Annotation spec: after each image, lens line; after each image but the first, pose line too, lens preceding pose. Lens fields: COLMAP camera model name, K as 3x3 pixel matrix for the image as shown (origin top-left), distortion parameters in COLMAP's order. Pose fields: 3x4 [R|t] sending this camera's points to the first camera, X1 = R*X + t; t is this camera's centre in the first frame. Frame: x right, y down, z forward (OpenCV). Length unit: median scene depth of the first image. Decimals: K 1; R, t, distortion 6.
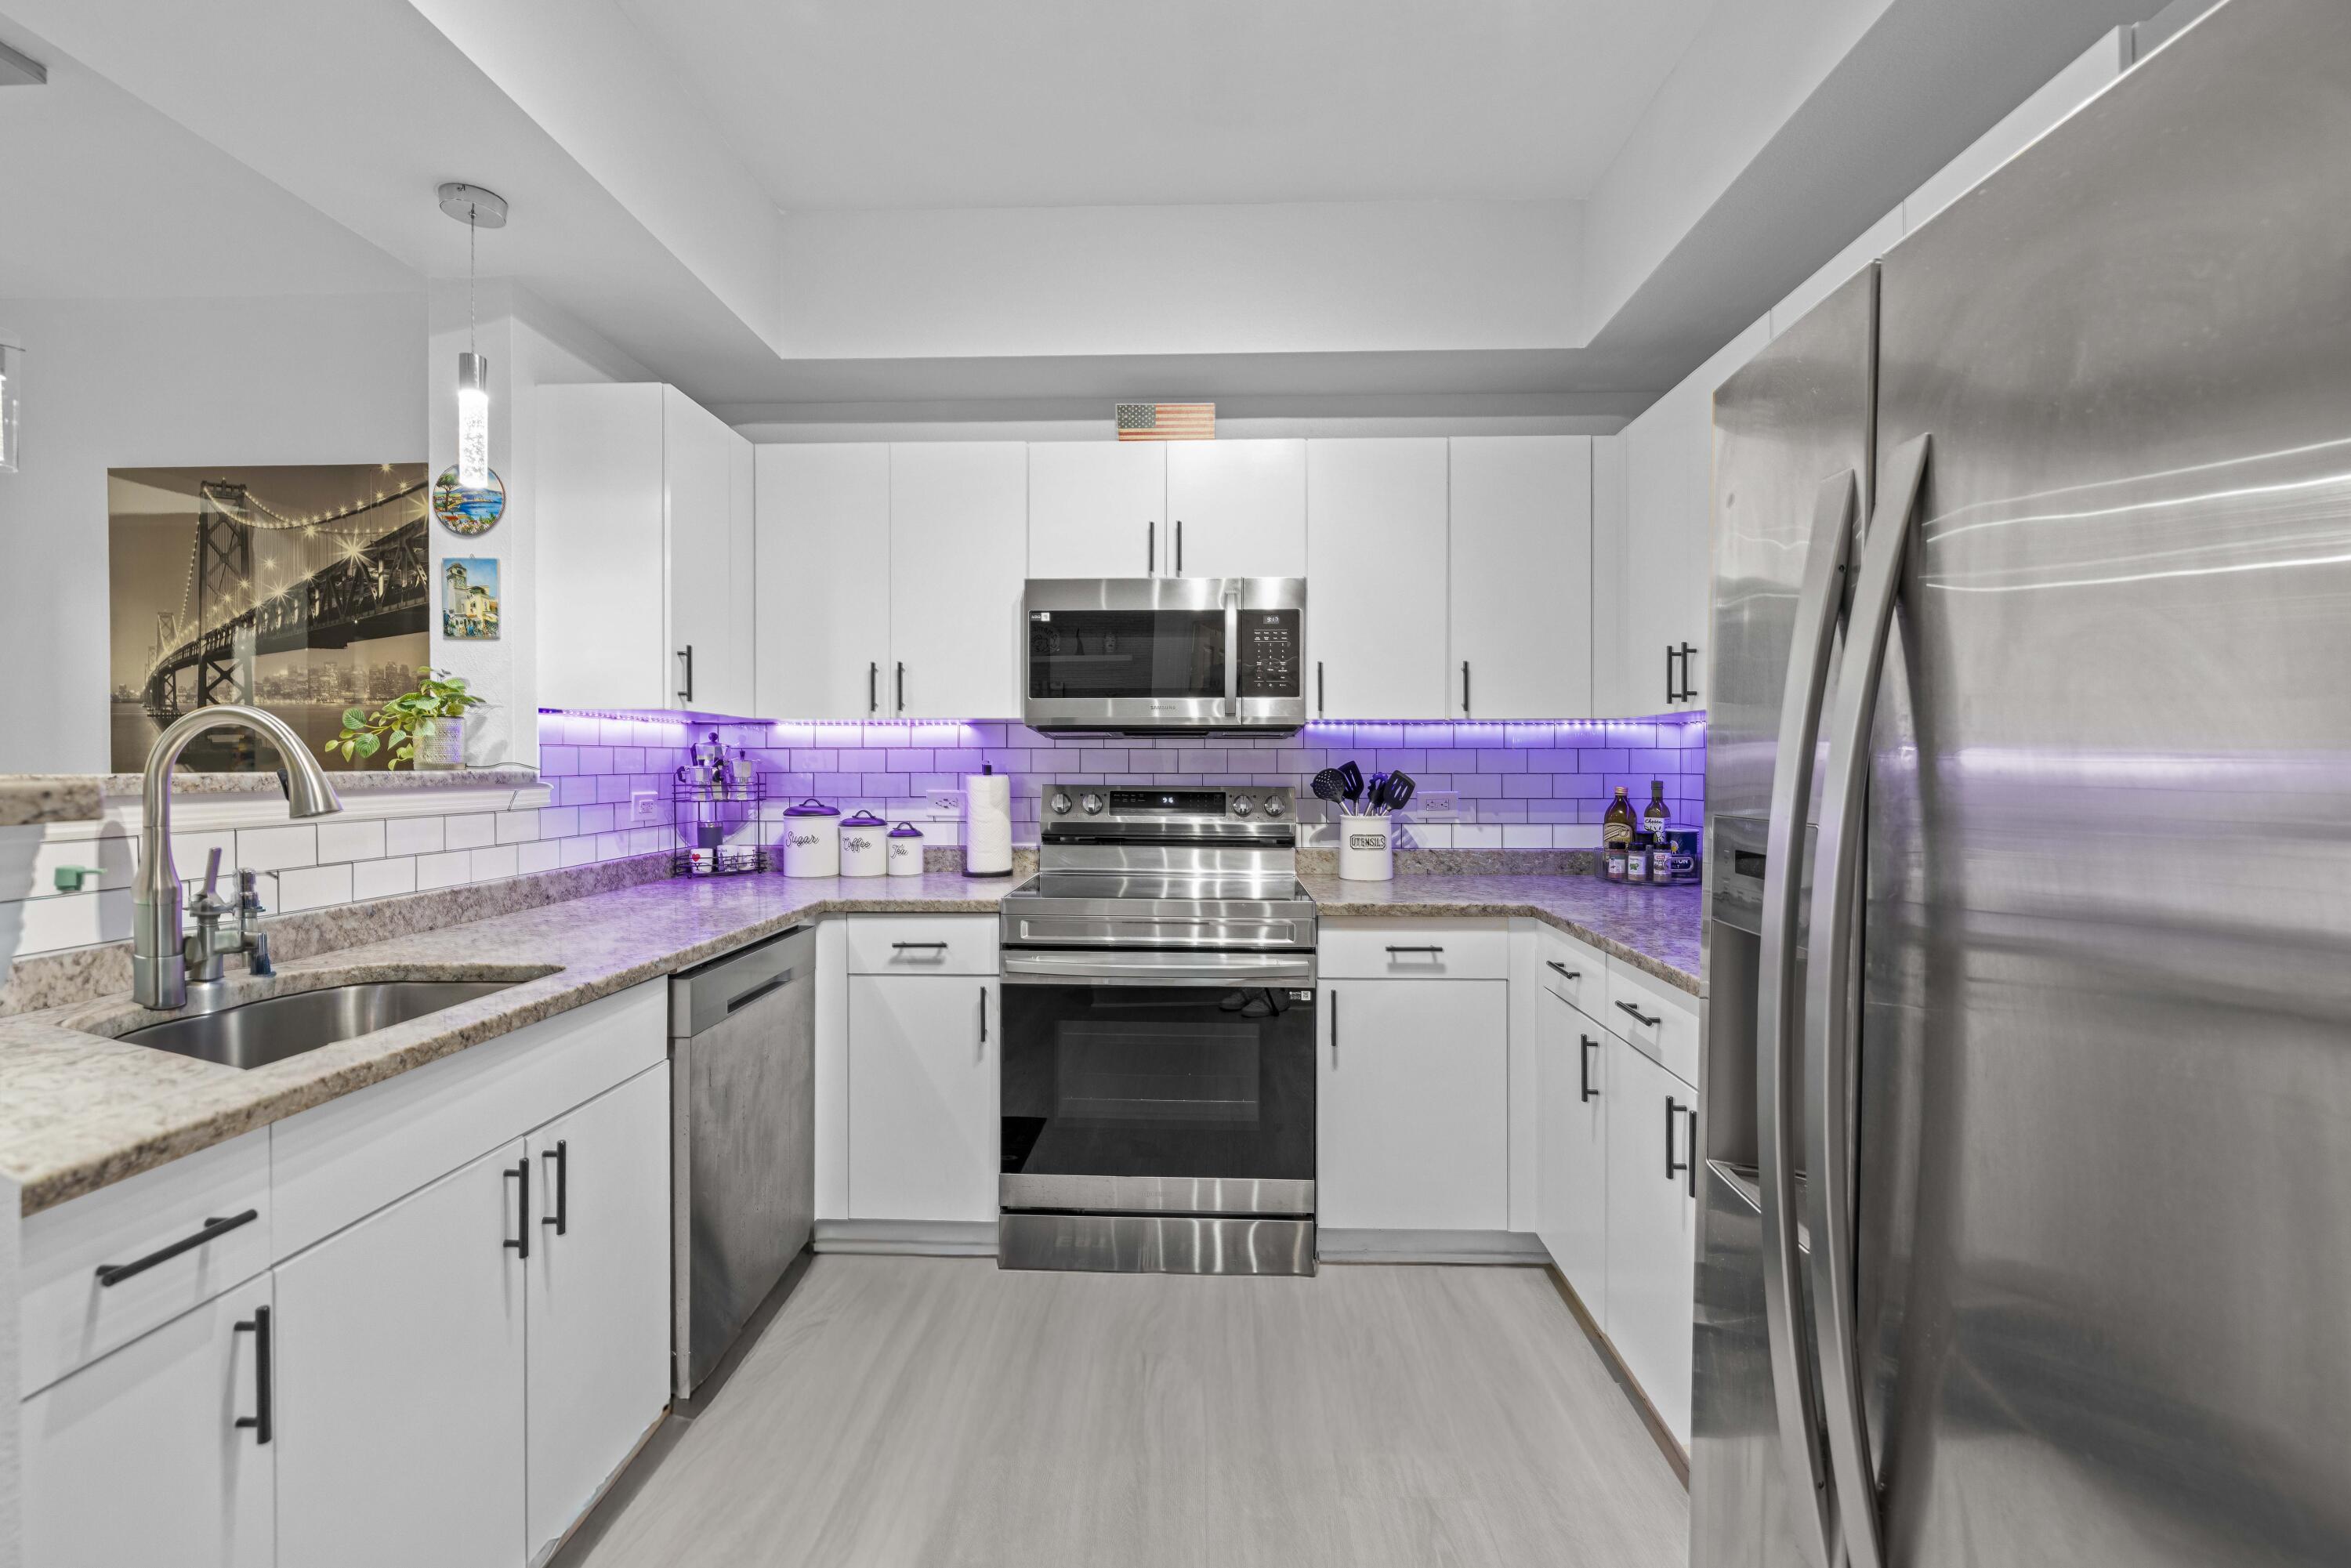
lens RADIAL K [[1021.8, 0, 1169.9], [0, 1021.8, 769.7], [0, 0, 1]] dist [-0.000092, -0.000011]
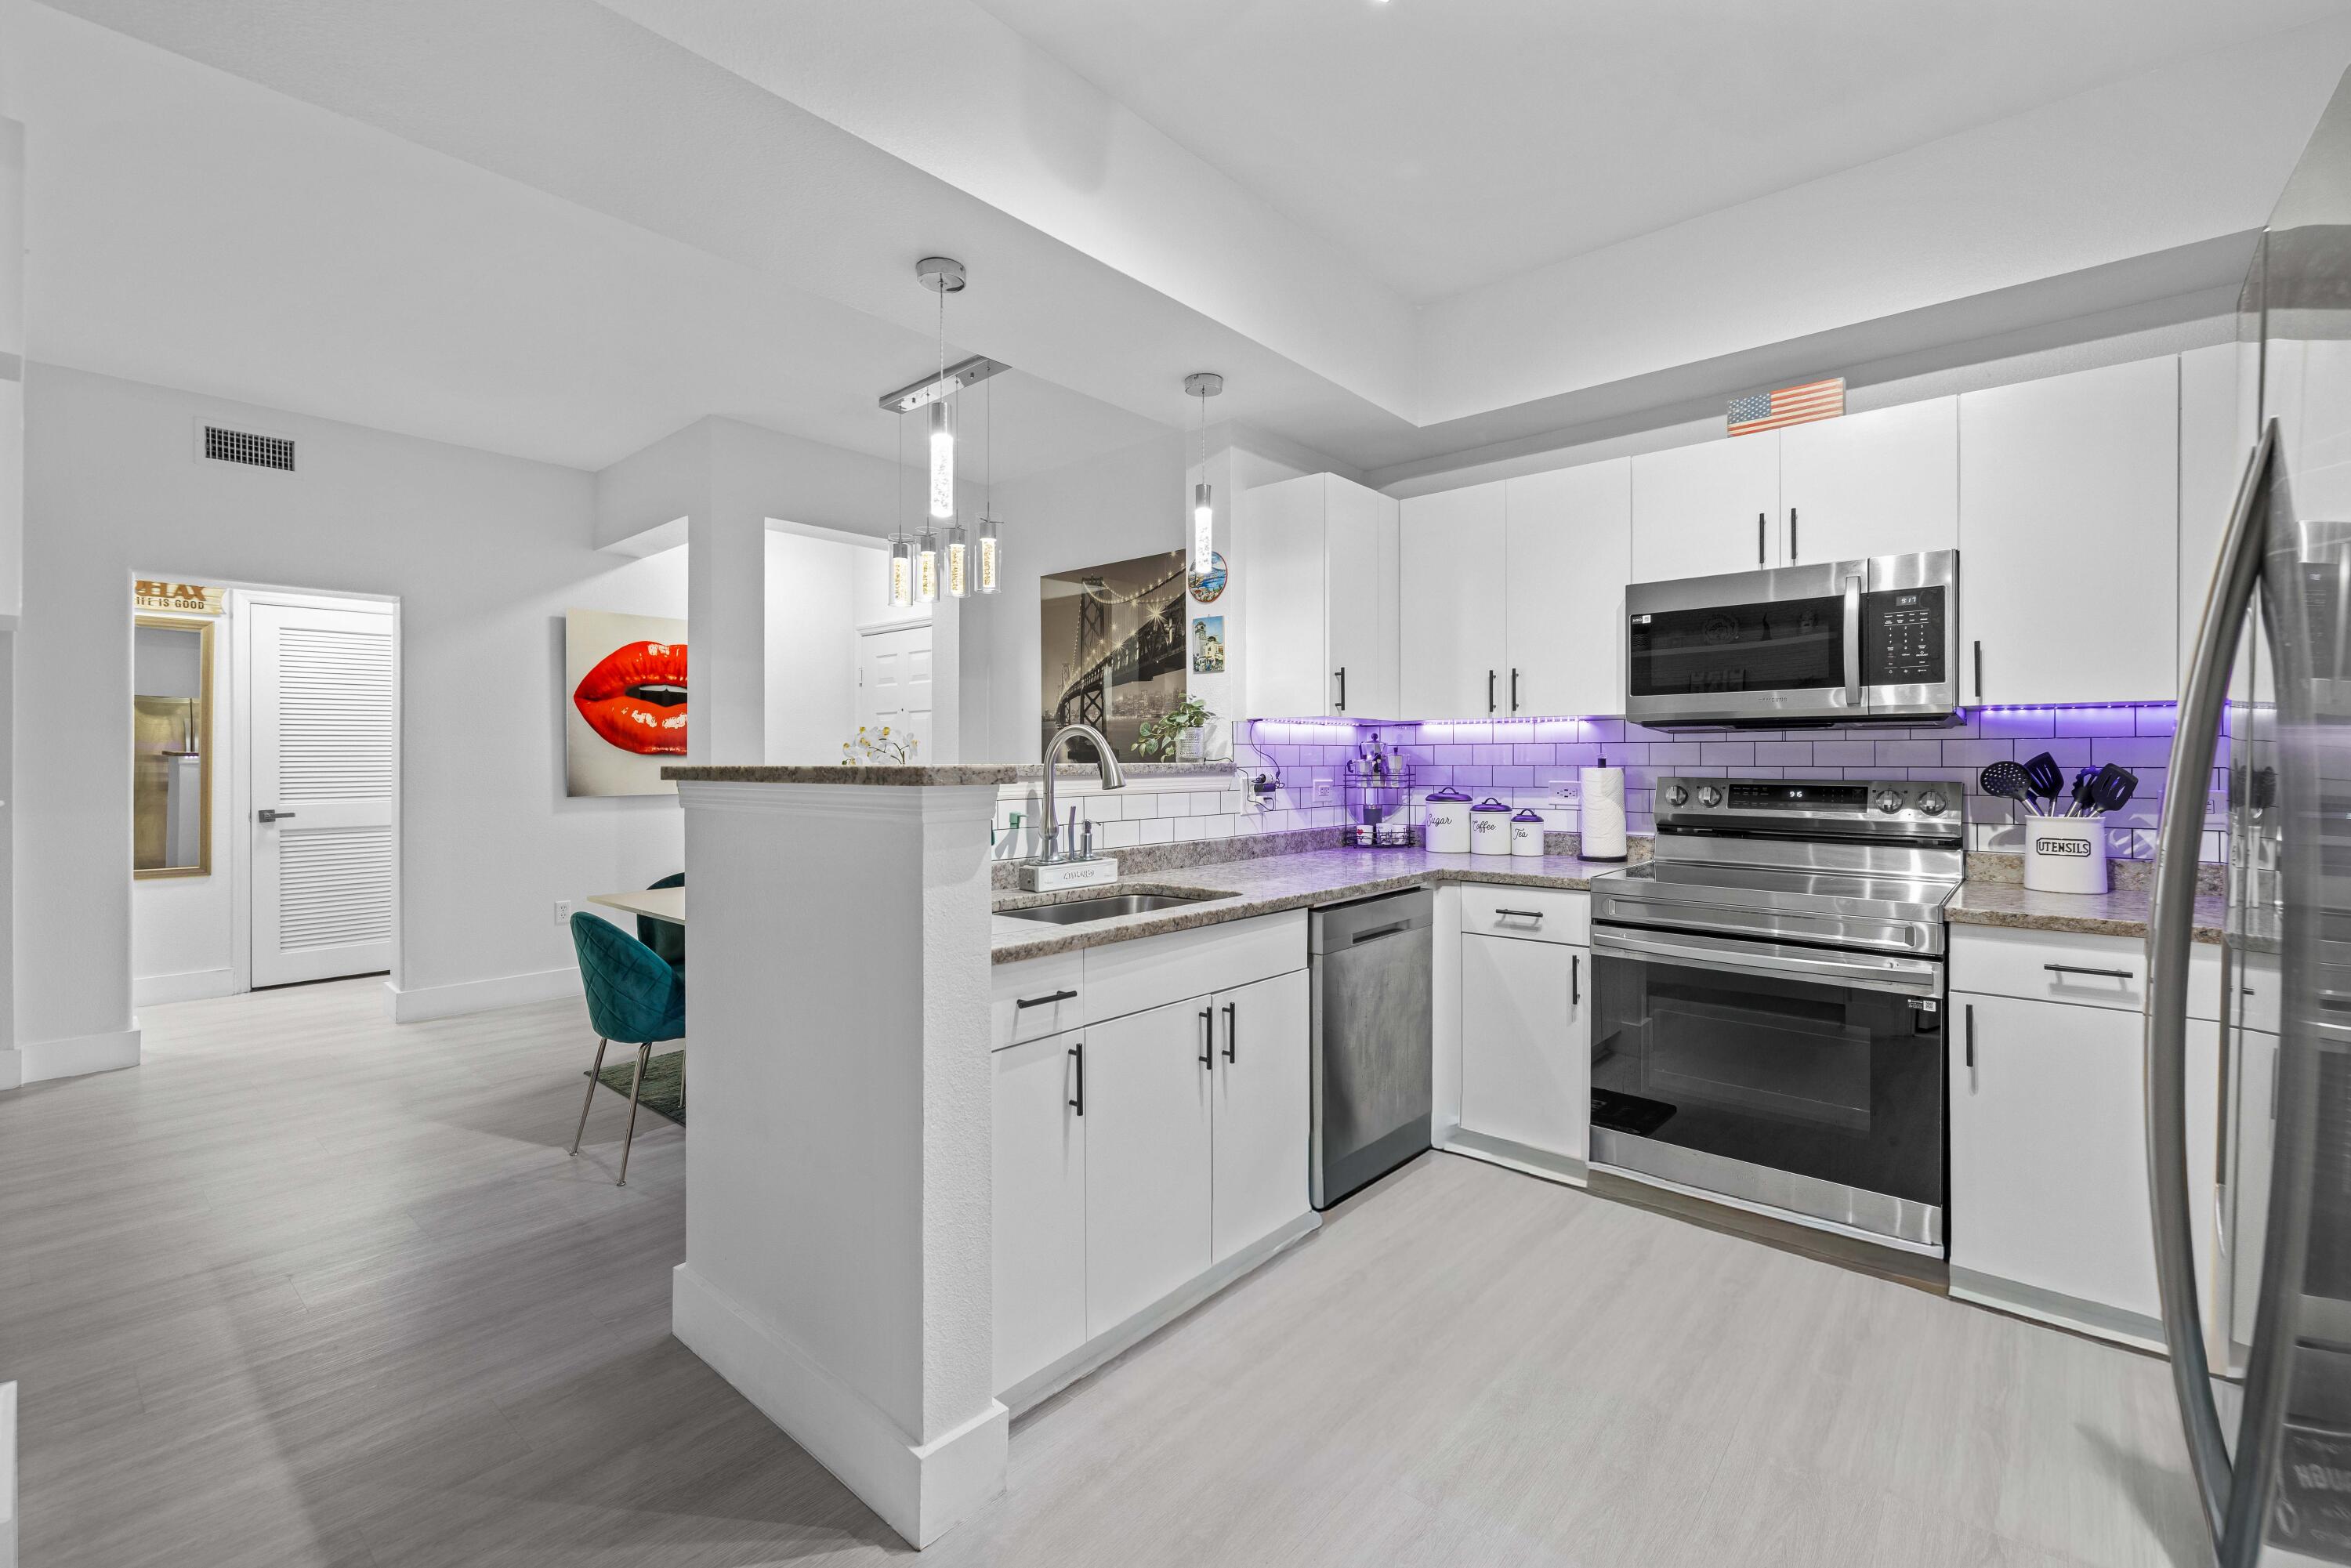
lens RADIAL K [[1021.8, 0, 1164.1], [0, 1021.8, 757.4], [0, 0, 1]] dist [-0.000092, -0.000011]
pose [[0.768905, -0.003612, -0.639352, 0.165719], [-0.001166, 0.999974, -0.007052, 0.002833], [0.639362, 0.006168, 0.768881, -0.133770]]
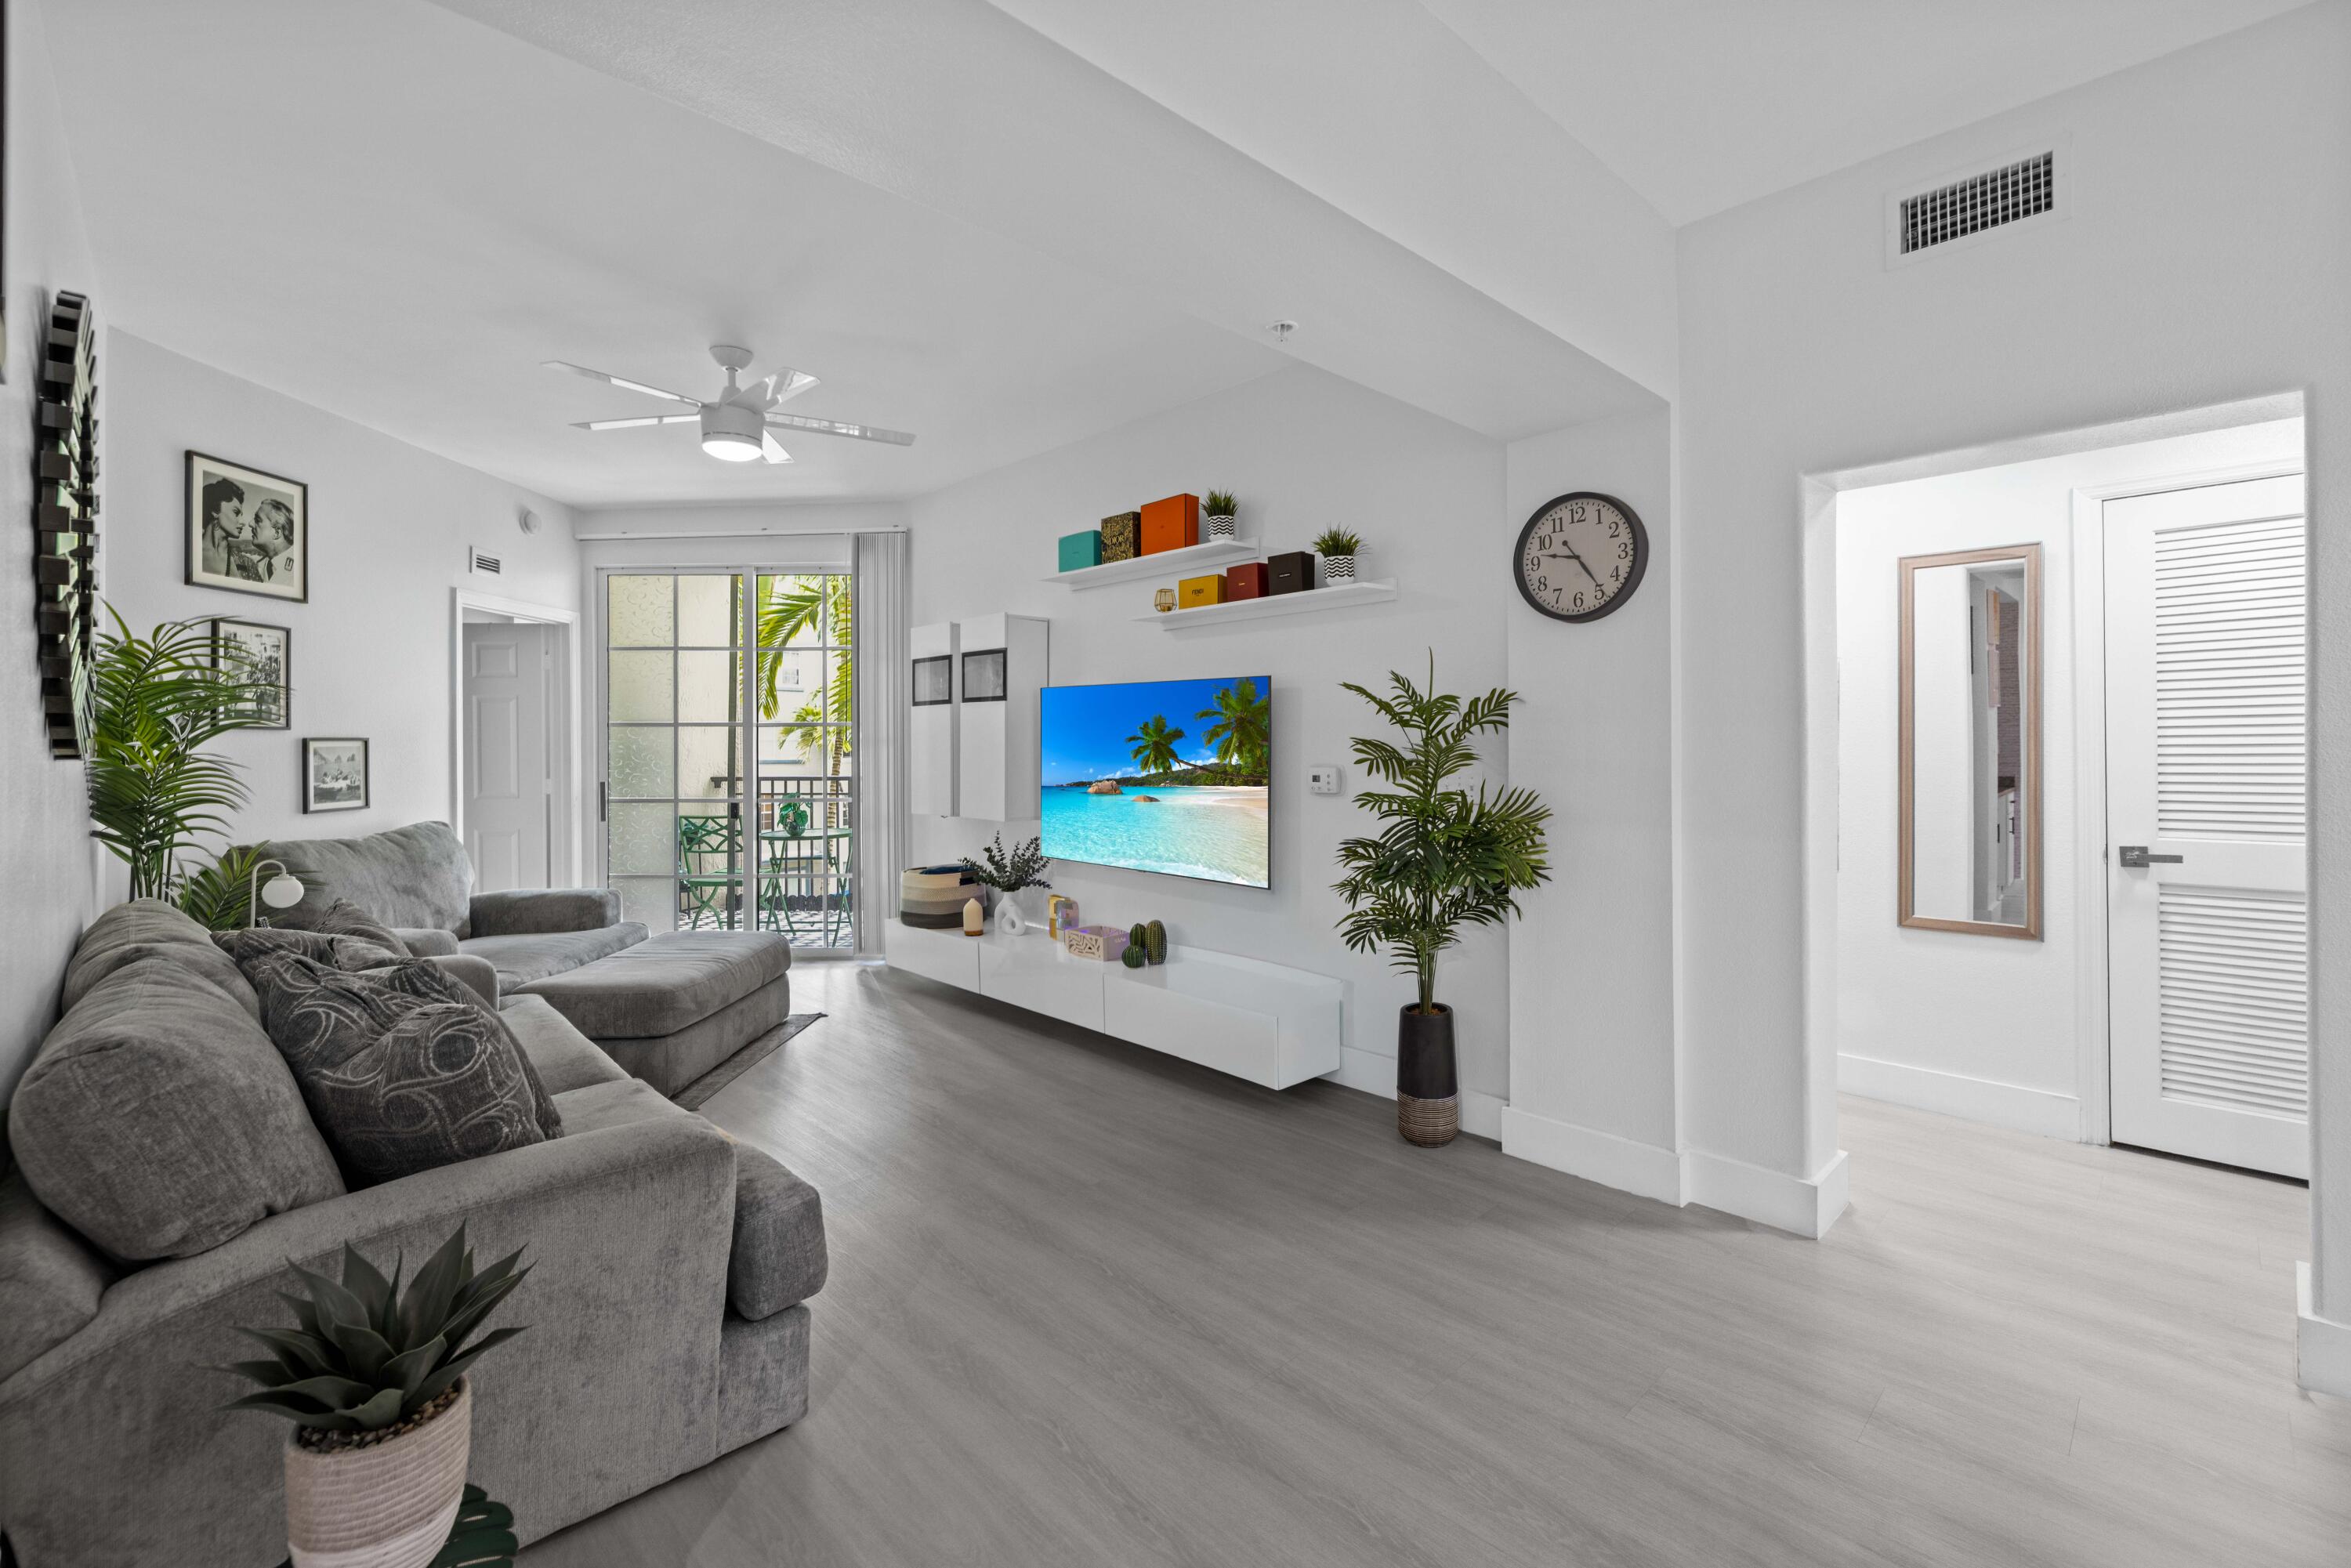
lens RADIAL K [[1021.8, 0, 1210.5], [0, 1021.8, 747.0], [0, 0, 1]] dist [-0.000092, -0.000011]
pose [[-0.684348, 0.001657, -0.729154, -0.868018], [0.000532, 0.999998, 0.001772, -0.022344], [0.729156, 0.000825, -0.684347, 0.302821]]
